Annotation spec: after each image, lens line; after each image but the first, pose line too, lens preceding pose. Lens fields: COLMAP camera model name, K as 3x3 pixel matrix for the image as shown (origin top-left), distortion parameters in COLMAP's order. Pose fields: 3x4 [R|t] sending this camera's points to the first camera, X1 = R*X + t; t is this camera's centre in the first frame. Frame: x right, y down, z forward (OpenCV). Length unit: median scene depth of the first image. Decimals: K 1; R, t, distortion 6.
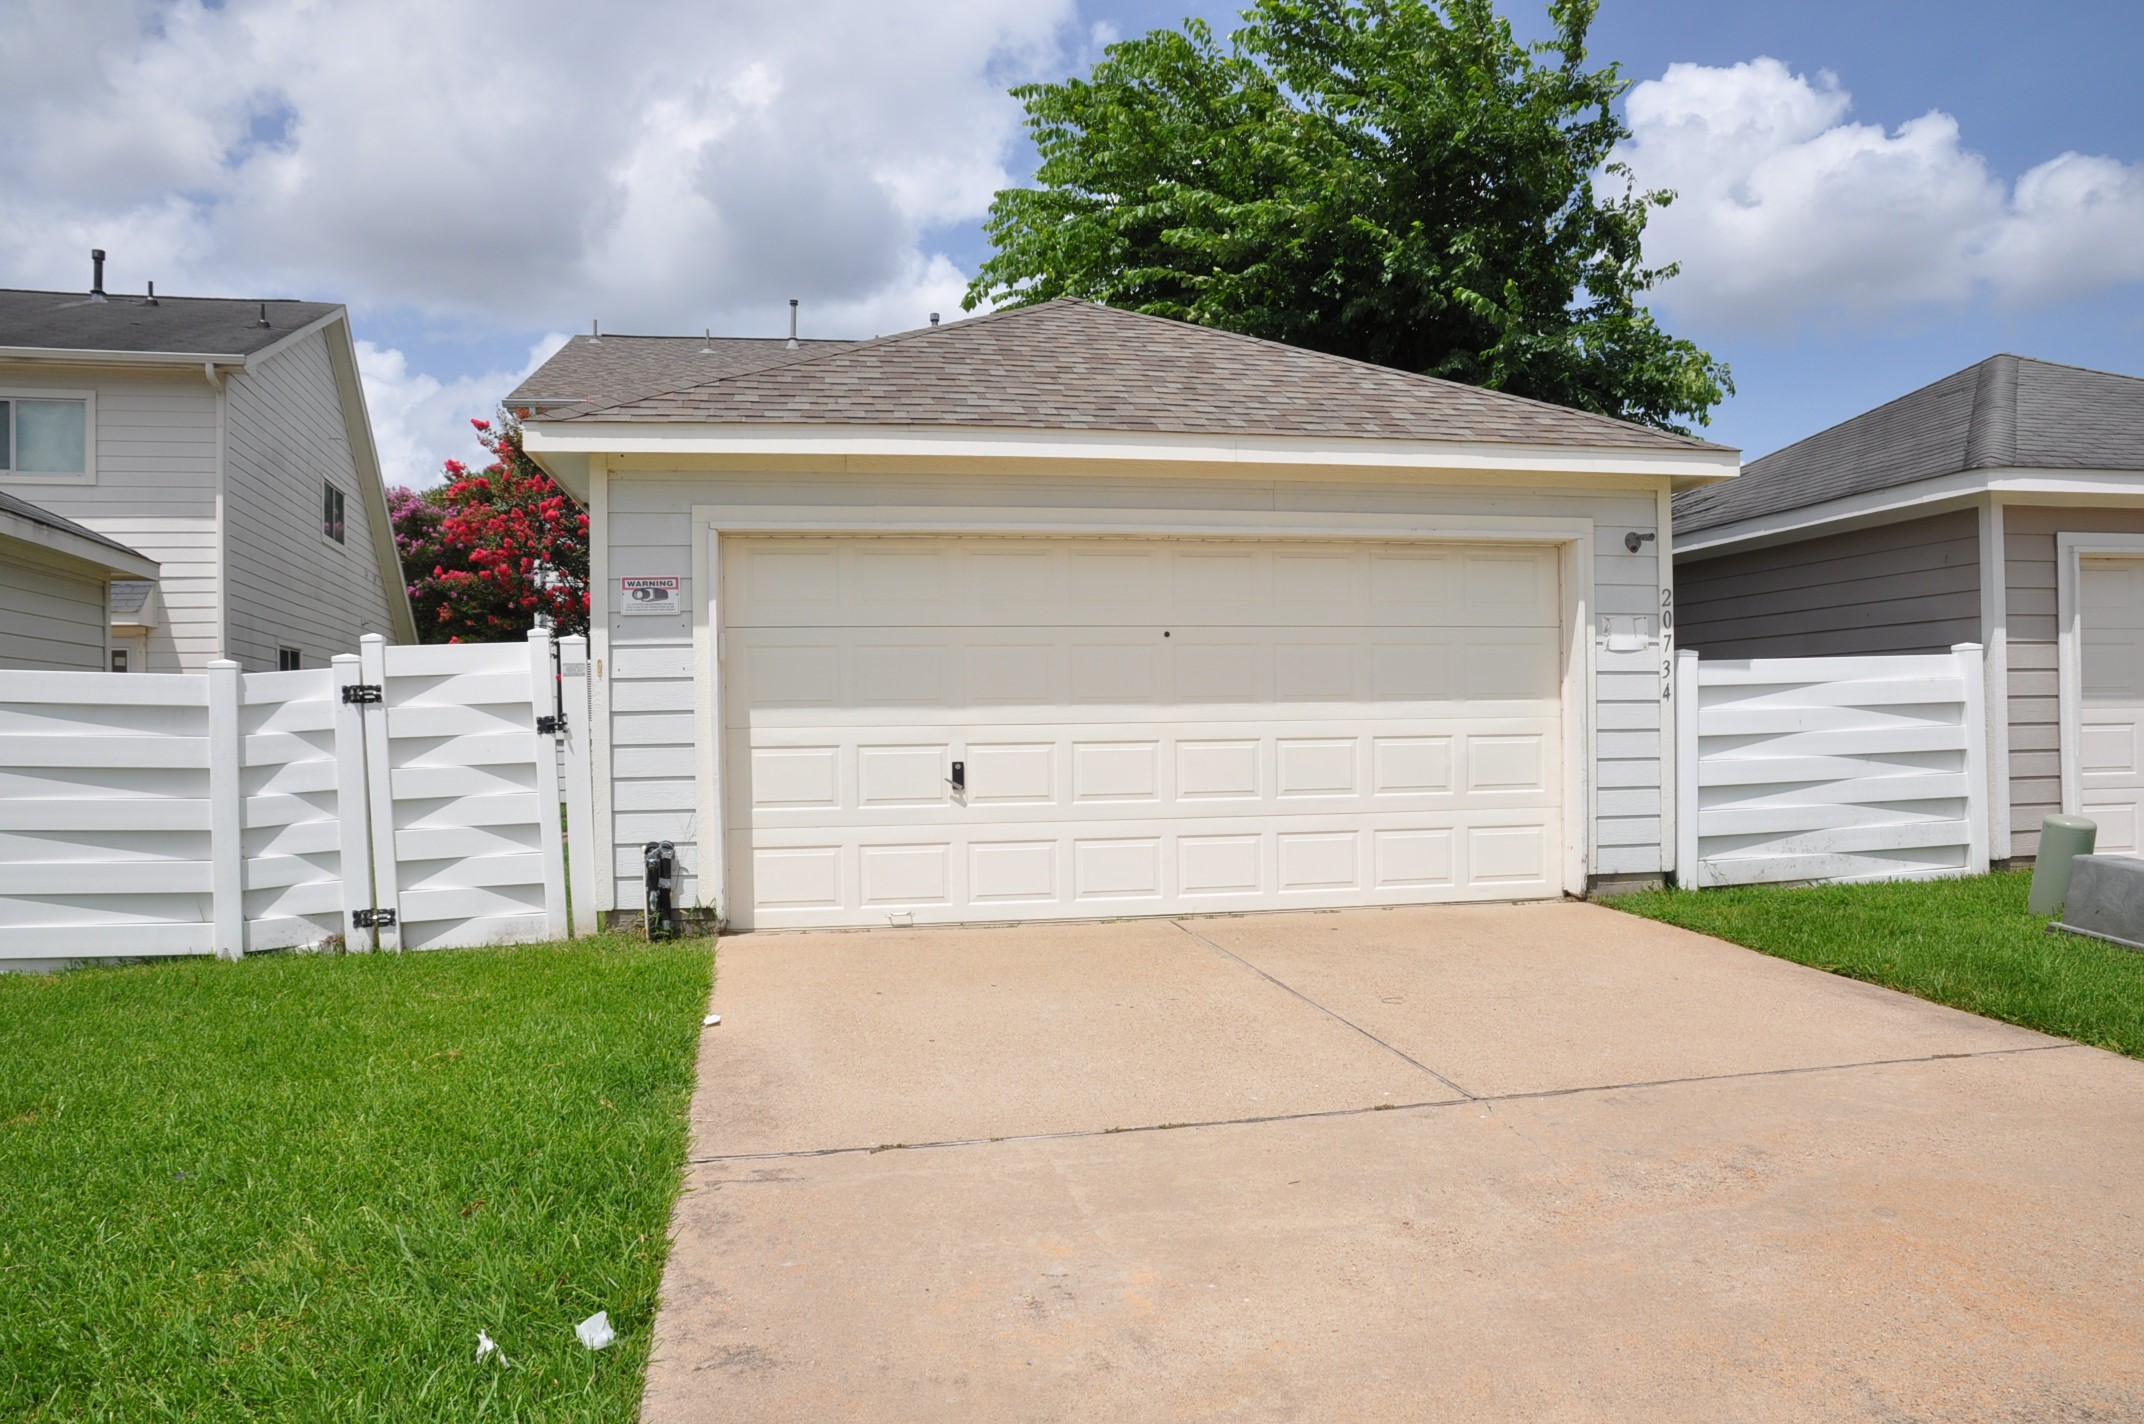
lens RADIAL K [[1567.6, 0, 1072.0], [0, 1567.6, 712.0], [0, 0, 1]] dist [-0.145203, 0.120357]
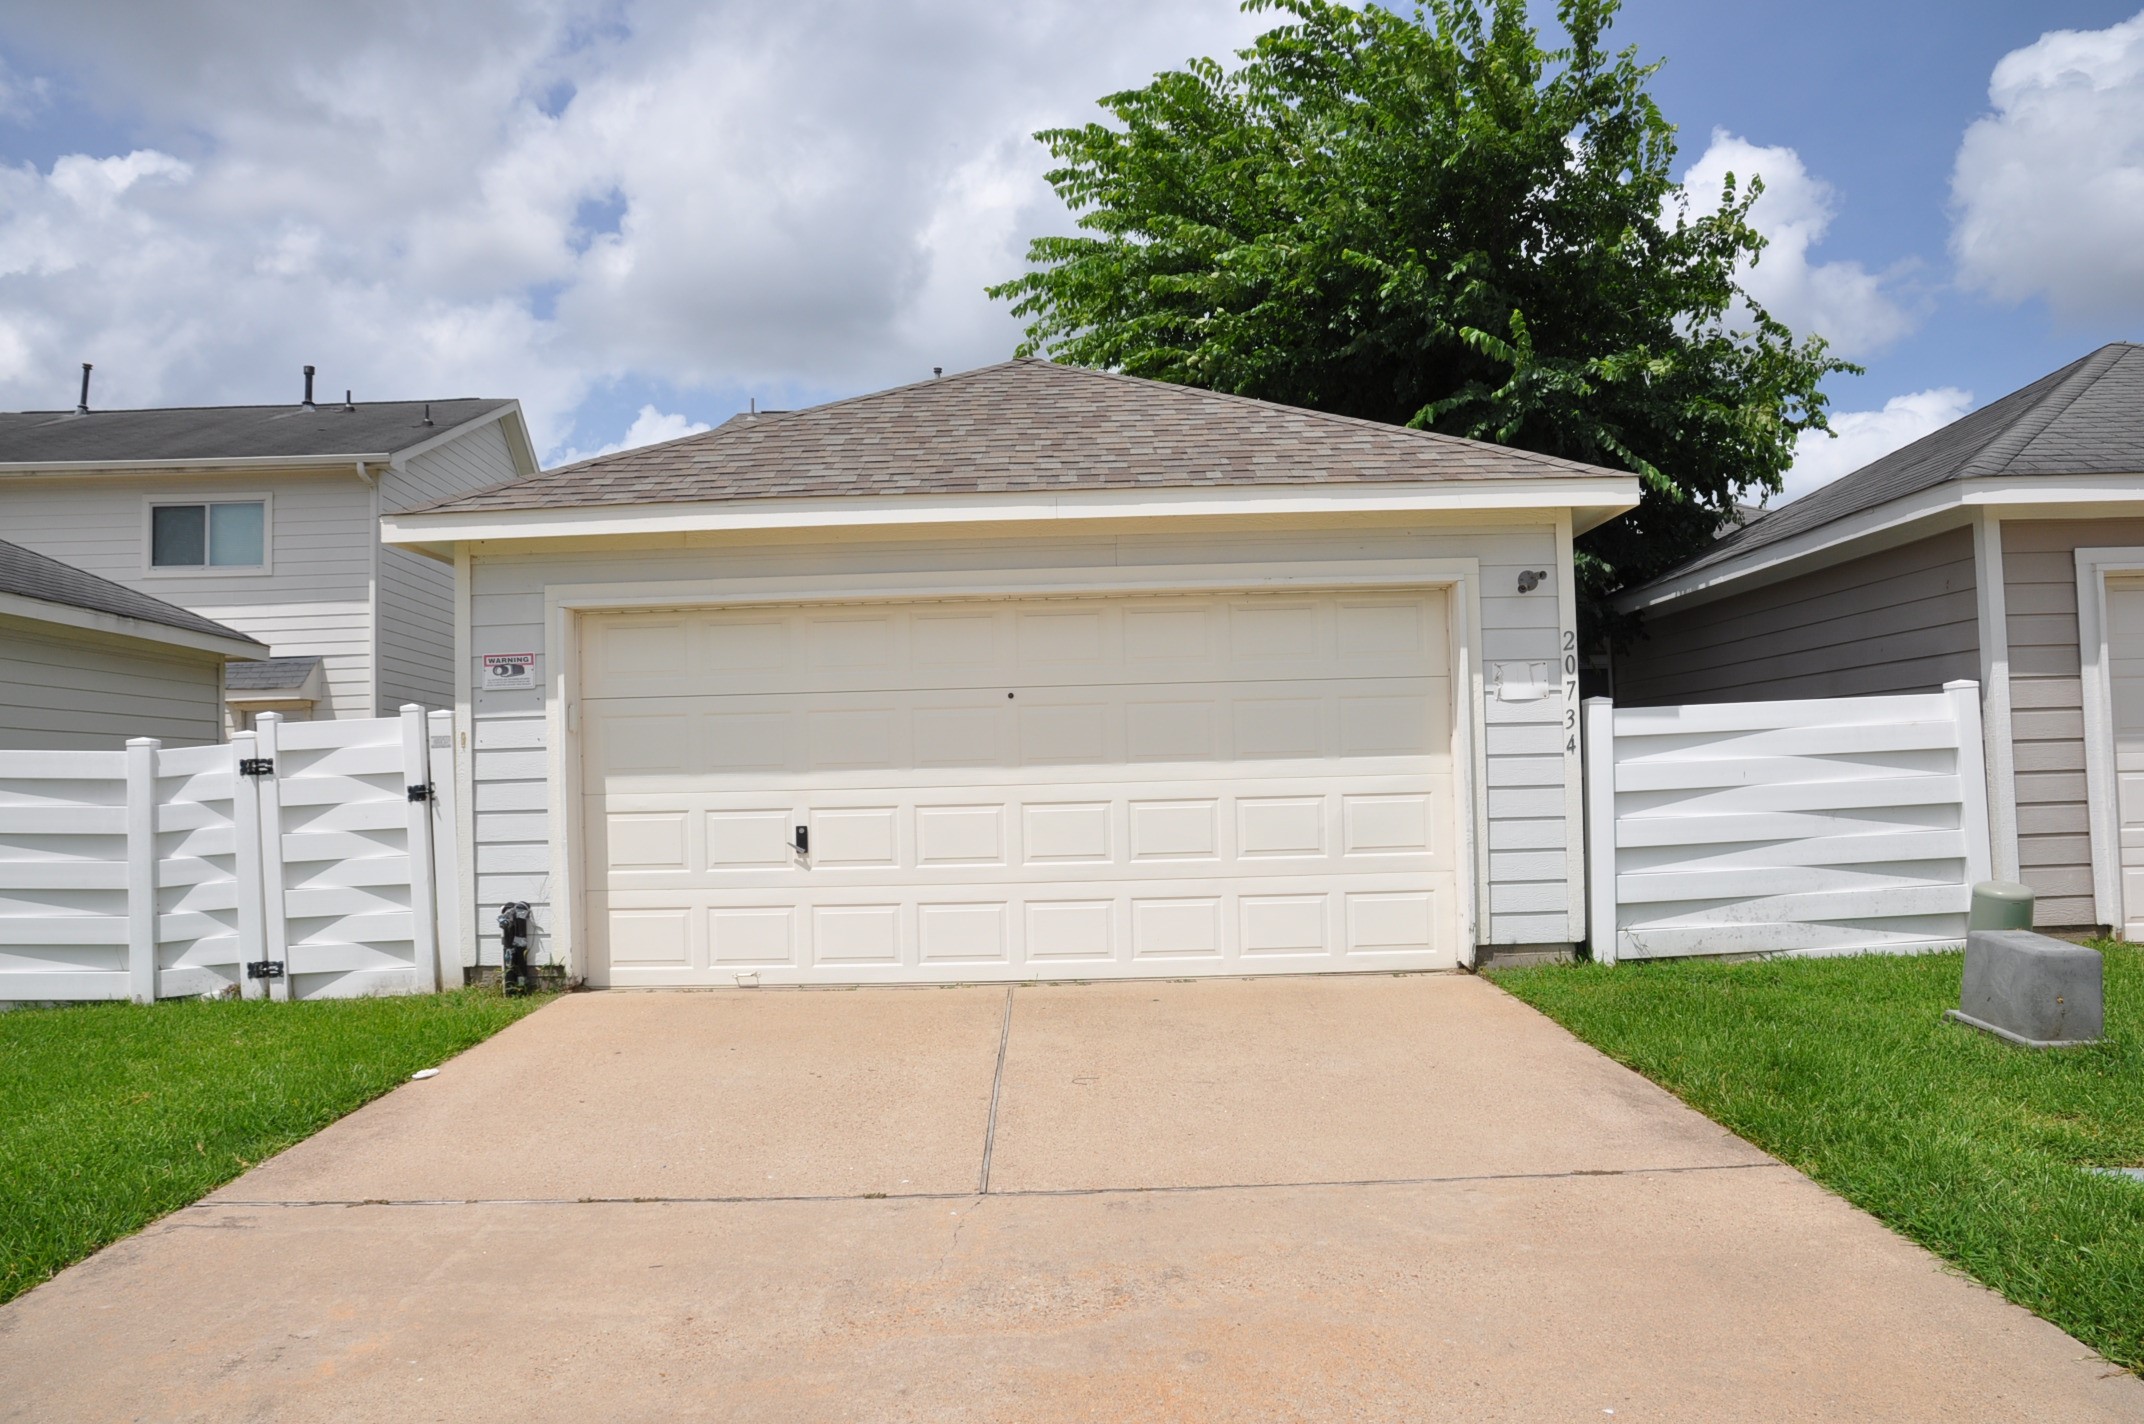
lens RADIAL K [[1562.0, 0, 1072.0], [0, 1562.0, 712.0], [0, 0, 1]] dist [-0.133412, 0.092169]
pose [[0.975726, -0.020428, -0.218039, 0.322249], [0.013755, 0.999391, -0.032079, -0.007476], [0.218561, 0.028302, 0.975413, 0.050534]]
